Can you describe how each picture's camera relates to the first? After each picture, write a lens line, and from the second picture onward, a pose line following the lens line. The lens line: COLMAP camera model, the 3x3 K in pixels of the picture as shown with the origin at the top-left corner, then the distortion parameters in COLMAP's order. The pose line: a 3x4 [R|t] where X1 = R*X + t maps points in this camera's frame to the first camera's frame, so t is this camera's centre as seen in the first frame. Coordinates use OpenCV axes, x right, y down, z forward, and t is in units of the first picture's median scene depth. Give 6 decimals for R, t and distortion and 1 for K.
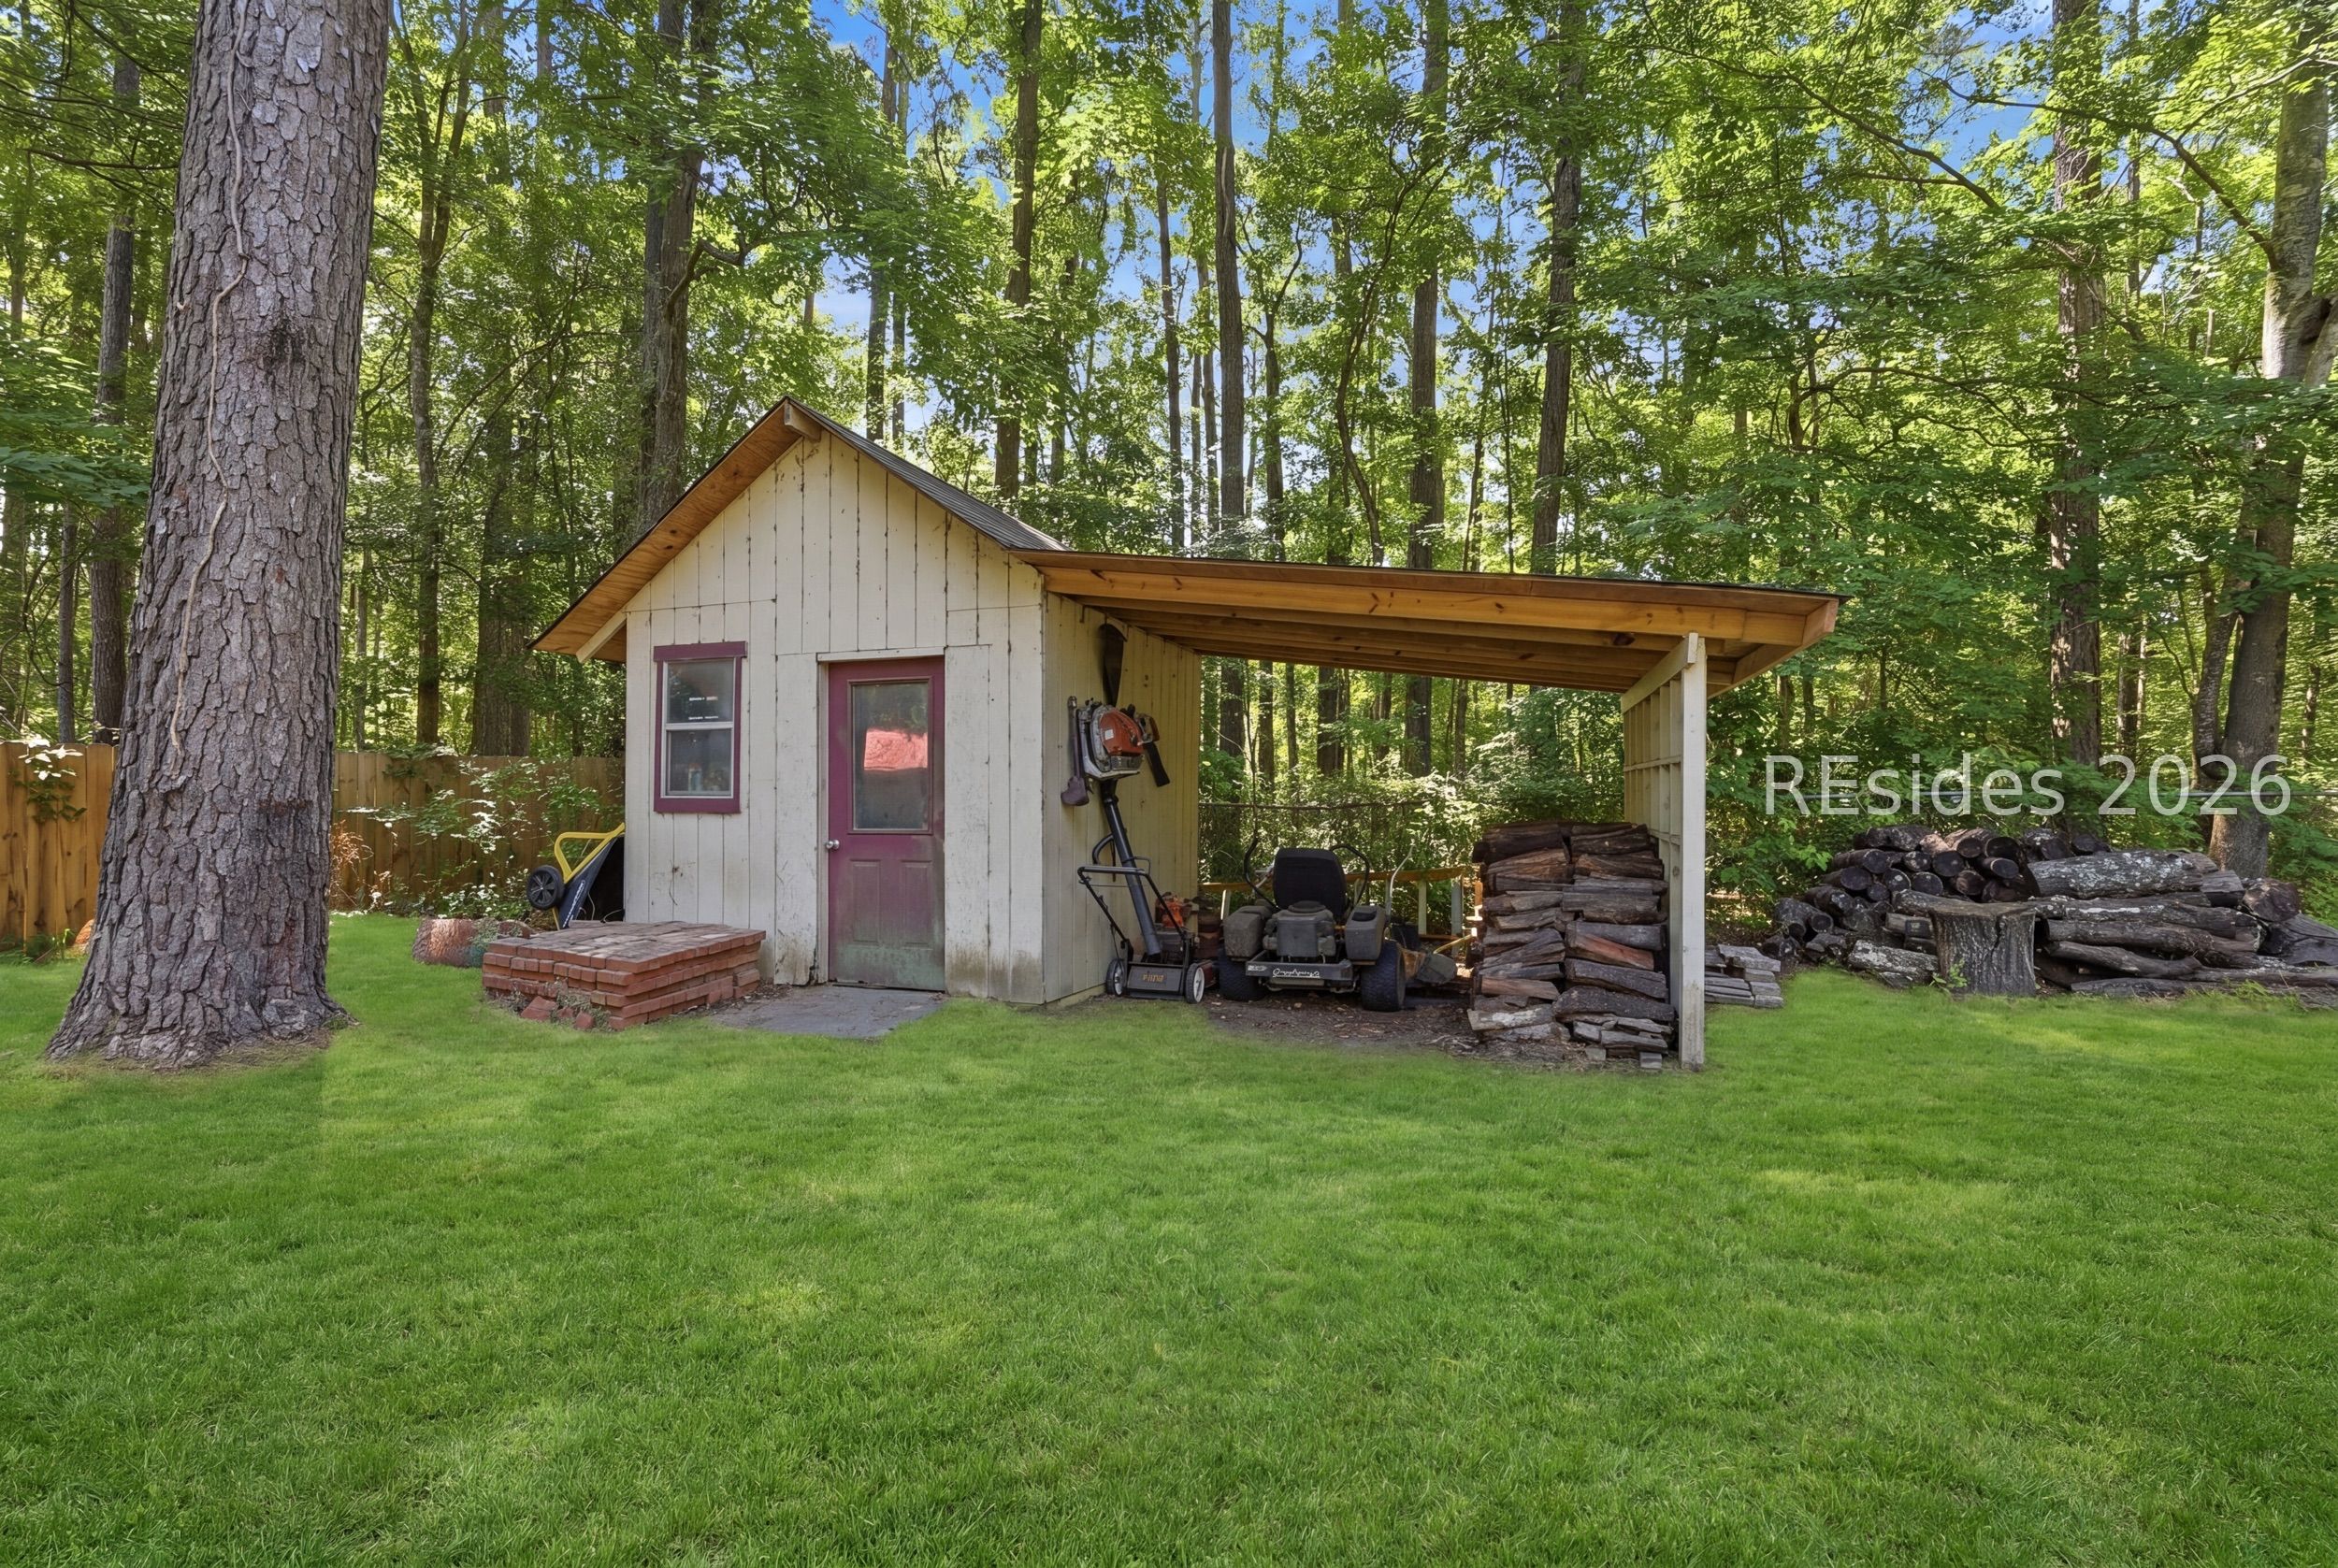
lens RADIAL K [[1053.7, 0, 1172.8], [0, 1053.7, 779.9], [0, 0, 1]] dist [0.002918, 0.000806]
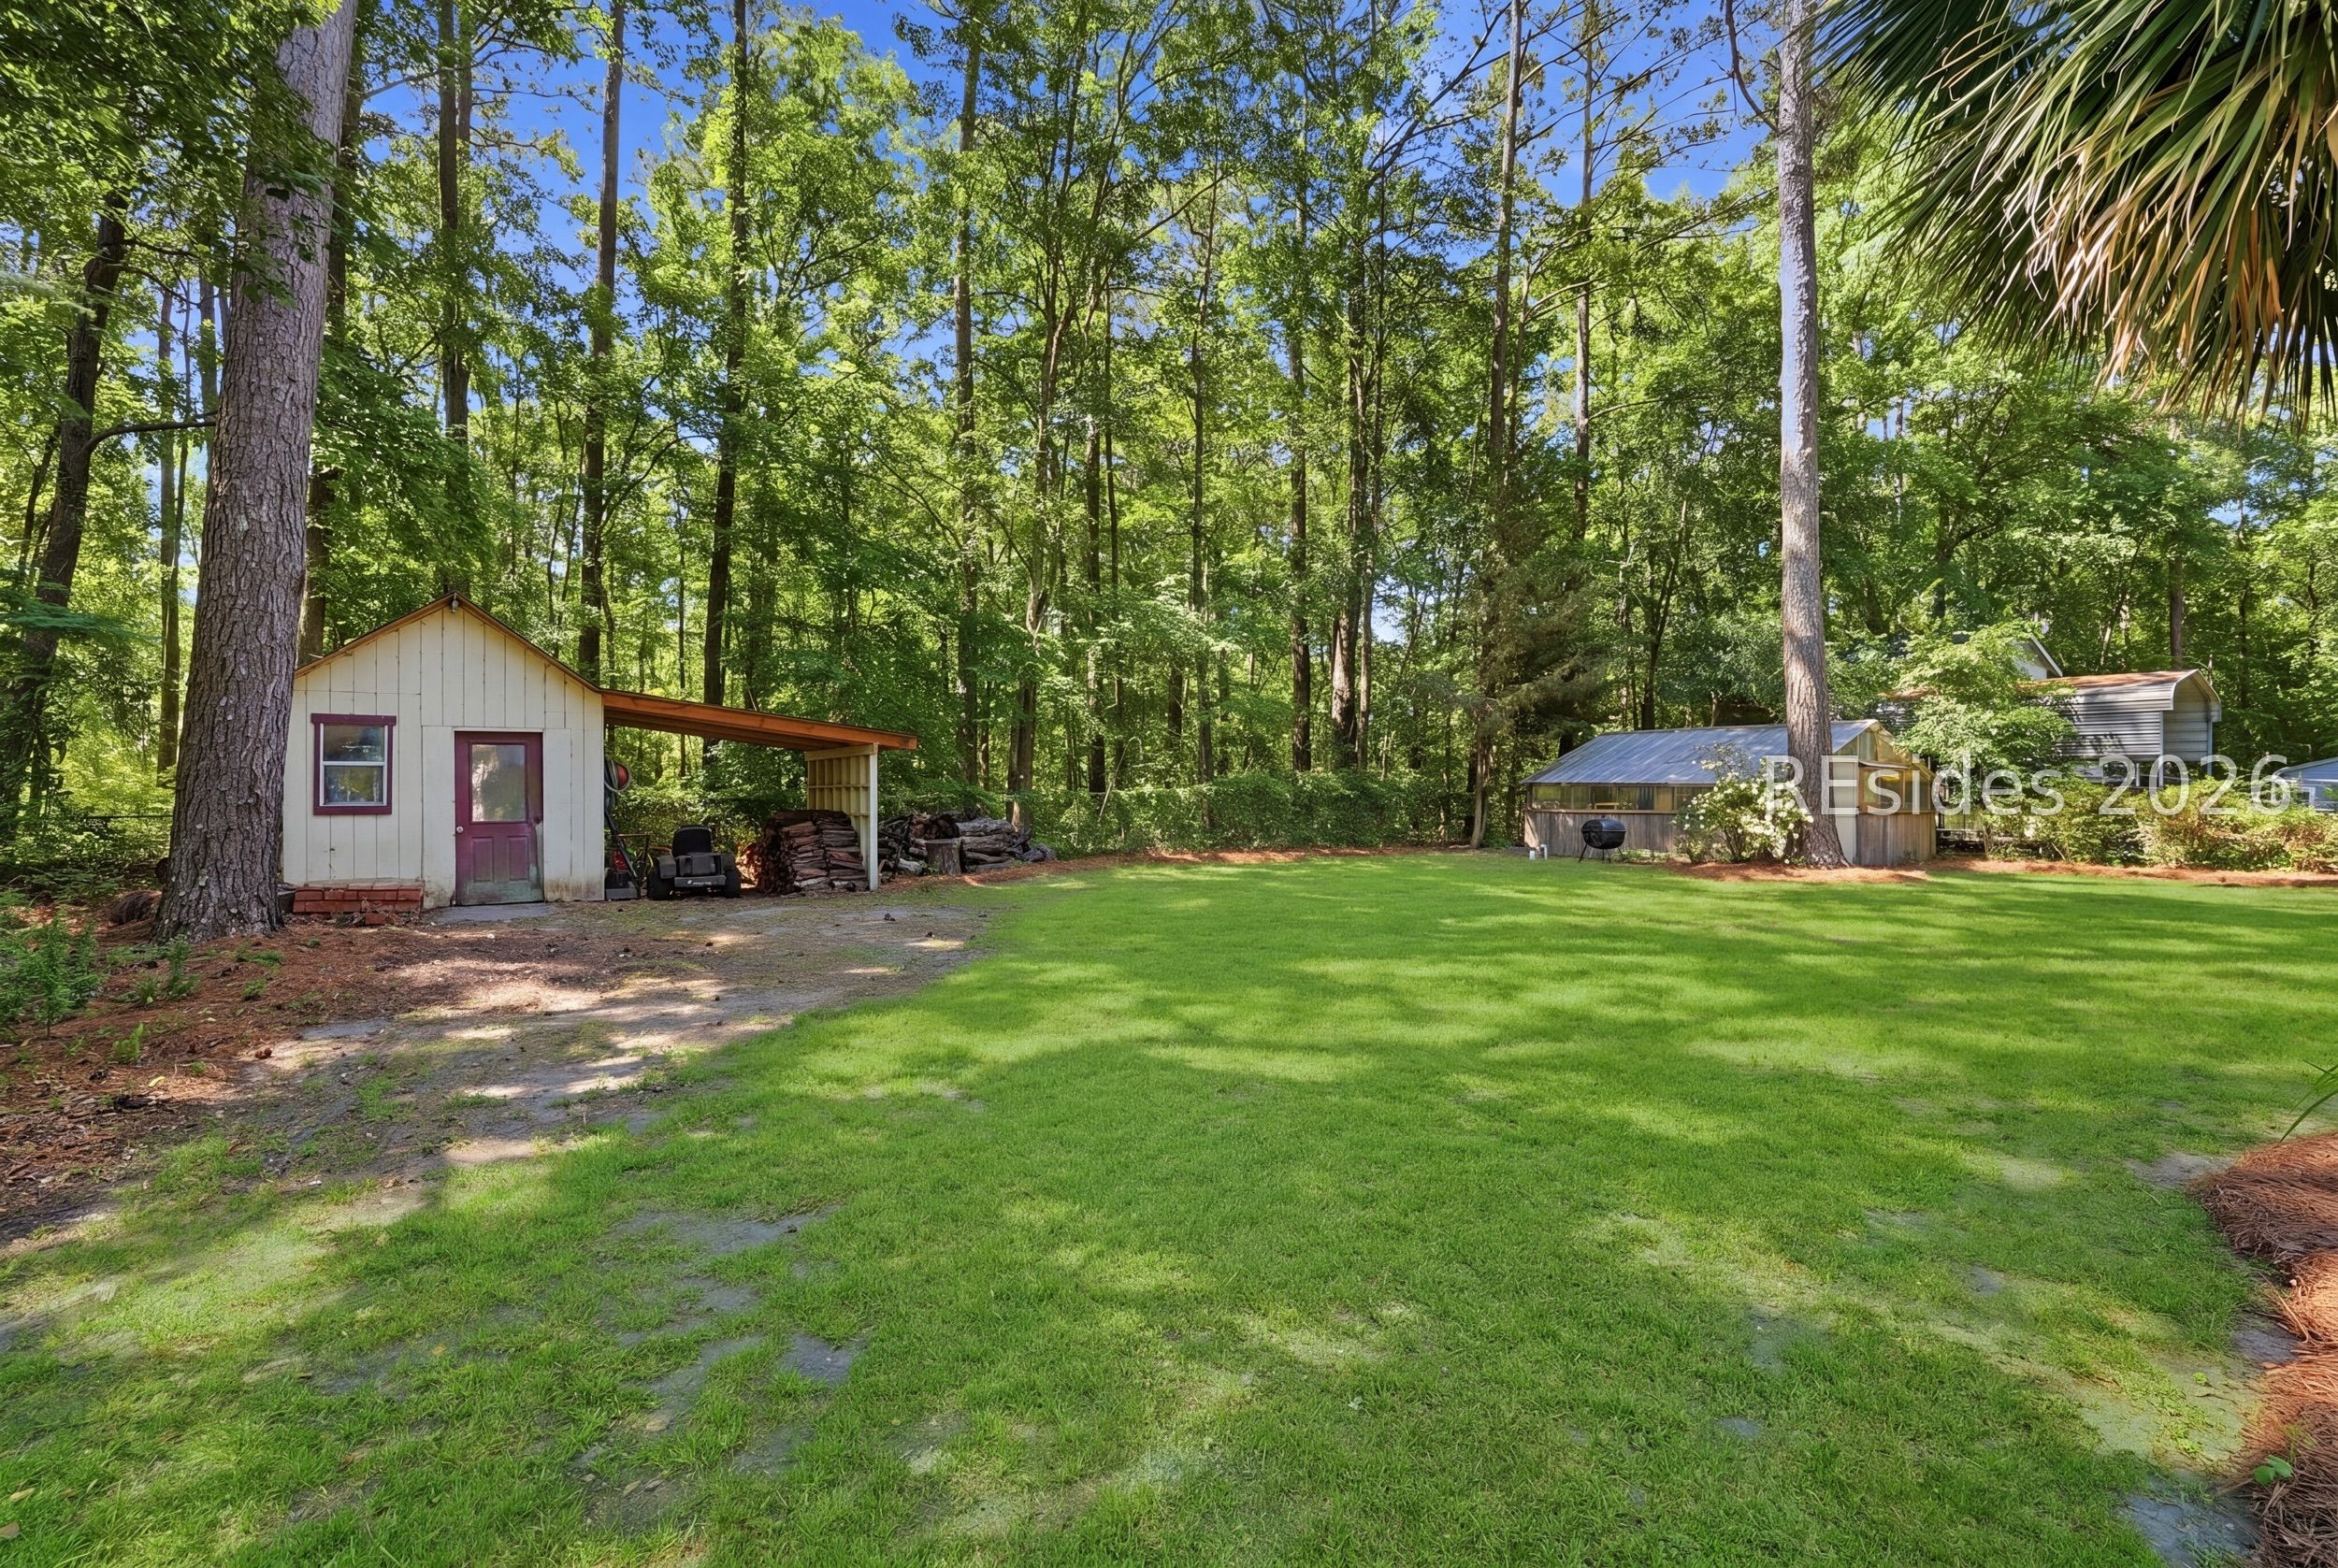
lens RADIAL K [[1053.7, 0, 1166.0], [0, 1053.7, 782.1], [0, 0, 1]] dist [0.002918, 0.000806]
pose [[0.611683, 0.000081, 0.791103, -1.005193], [-0.000286, 1.000000, 0.000118, -0.022154], [-0.791103, -0.000298, 0.611683, -1.074089]]
